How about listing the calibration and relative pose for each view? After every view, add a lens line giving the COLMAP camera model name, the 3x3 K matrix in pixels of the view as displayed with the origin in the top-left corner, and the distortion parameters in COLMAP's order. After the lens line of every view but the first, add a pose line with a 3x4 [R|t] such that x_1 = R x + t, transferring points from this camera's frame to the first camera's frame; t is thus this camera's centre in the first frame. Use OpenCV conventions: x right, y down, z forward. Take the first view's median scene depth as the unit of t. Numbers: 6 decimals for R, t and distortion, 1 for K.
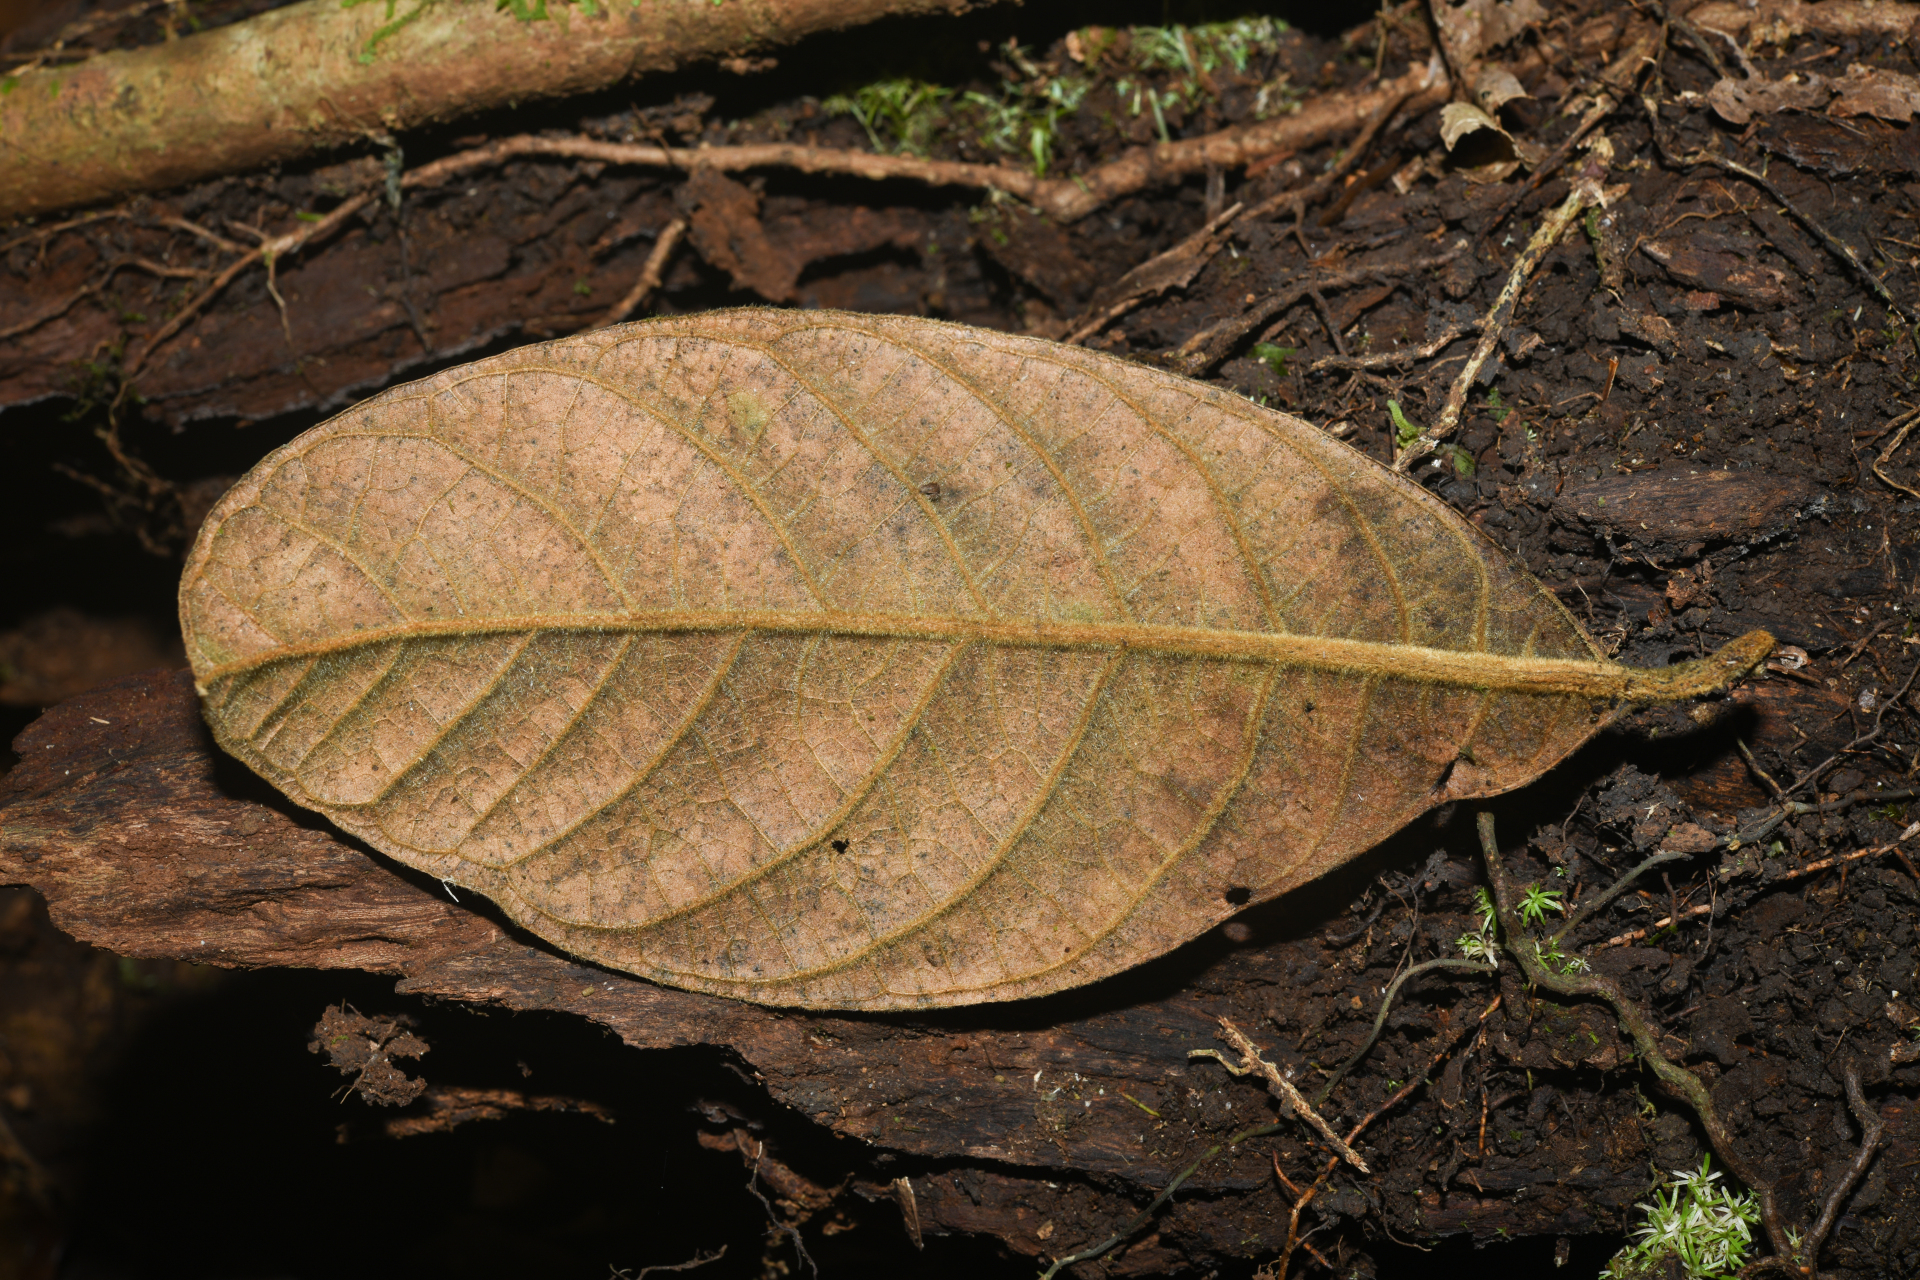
lens RADIAL K [[3352.9, 0, 960.0], [0, 3352.9, 640.0], [0, 0, 1]] dist [-0.076946, 0.586812]
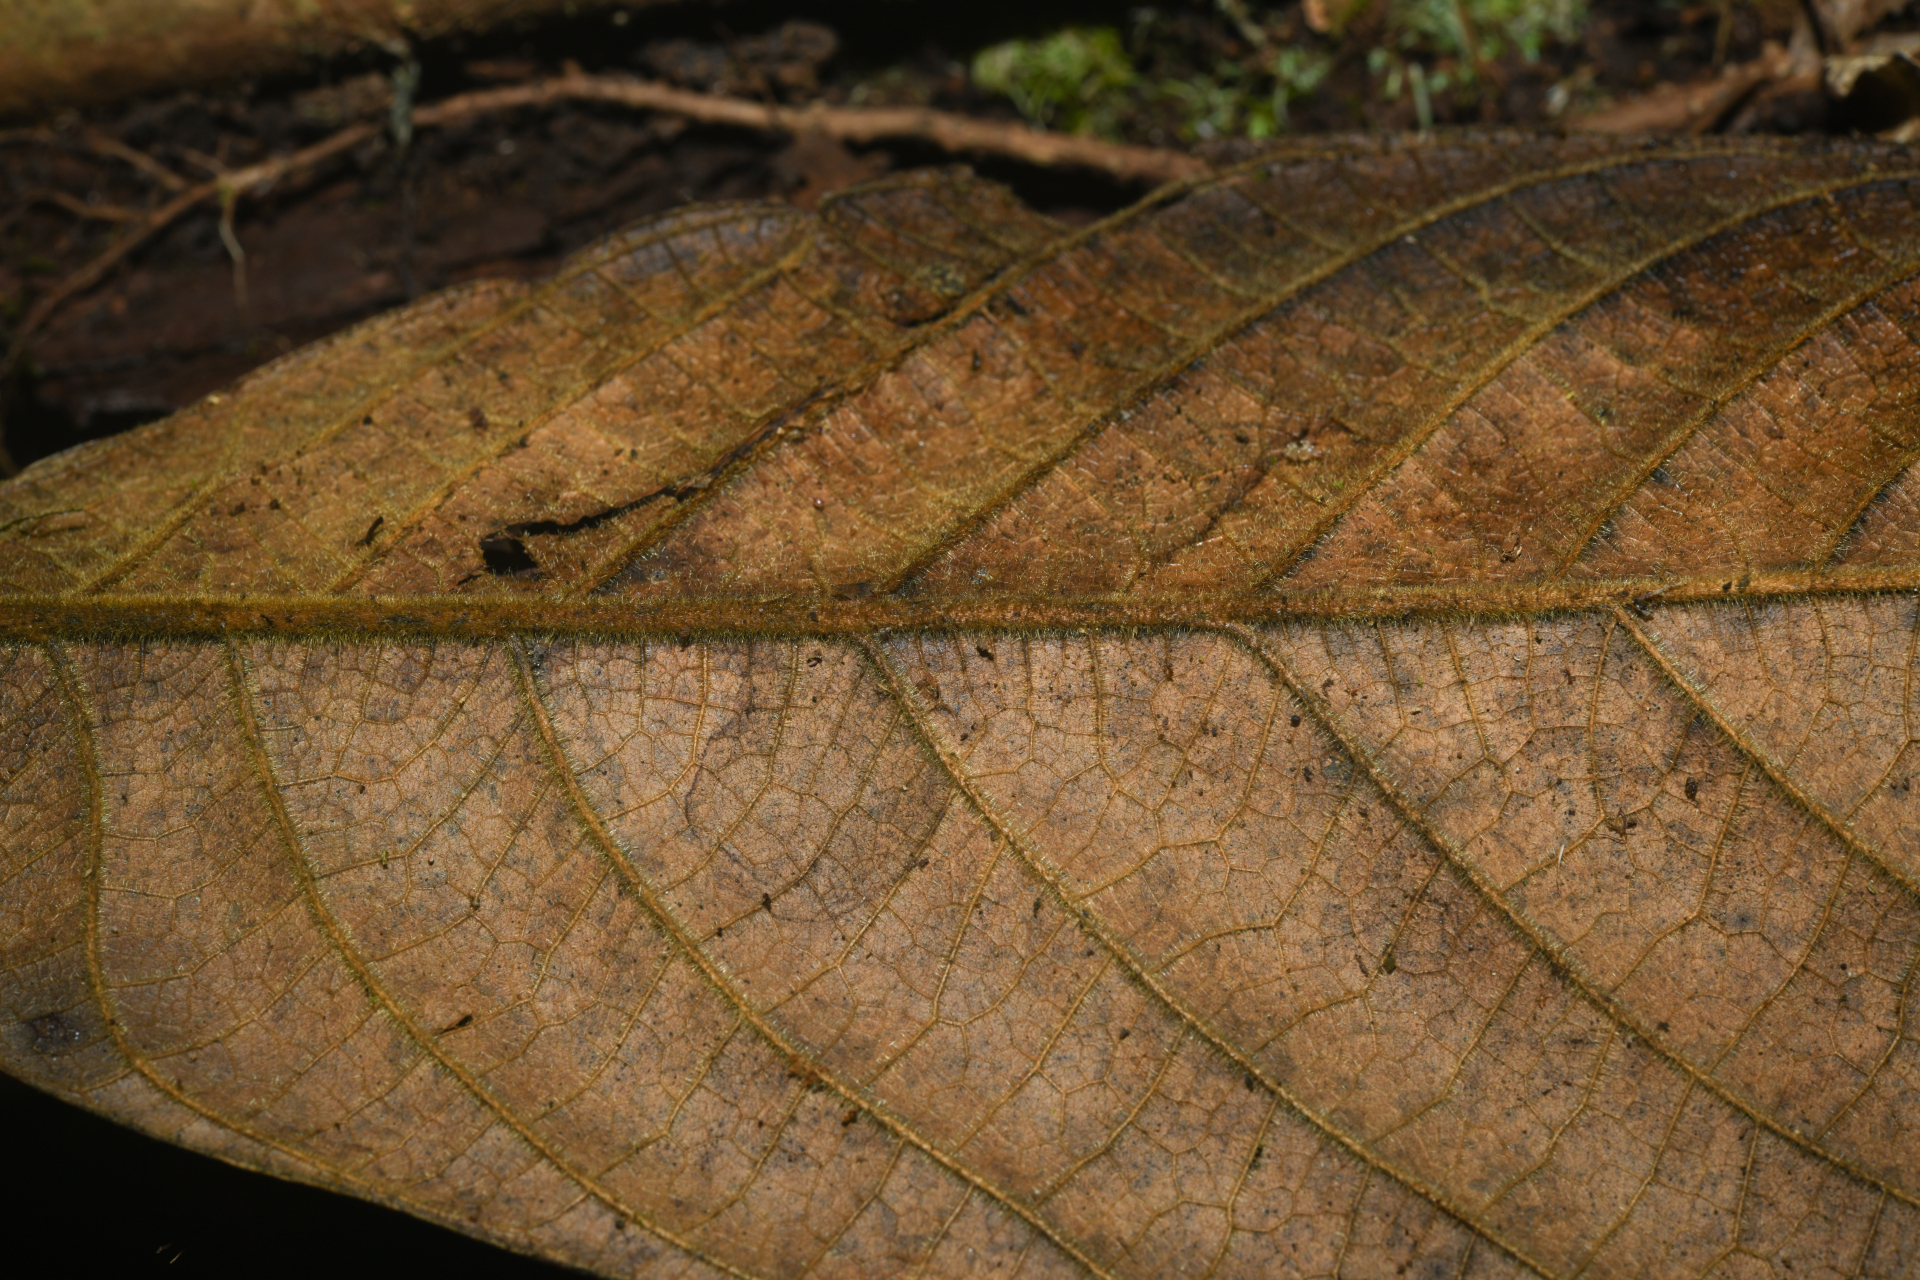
lens RADIAL K [[3441.3, 0, 960.0], [0, 3441.3, 640.0], [0, 0, 1]] dist [-0.094620, 0.585917]
pose [[0.997365, 0.069105, -0.022067, -0.022140], [-0.071877, 0.982512, -0.171768, 0.119229], [0.009811, 0.172901, 0.984890, 0.302574]]
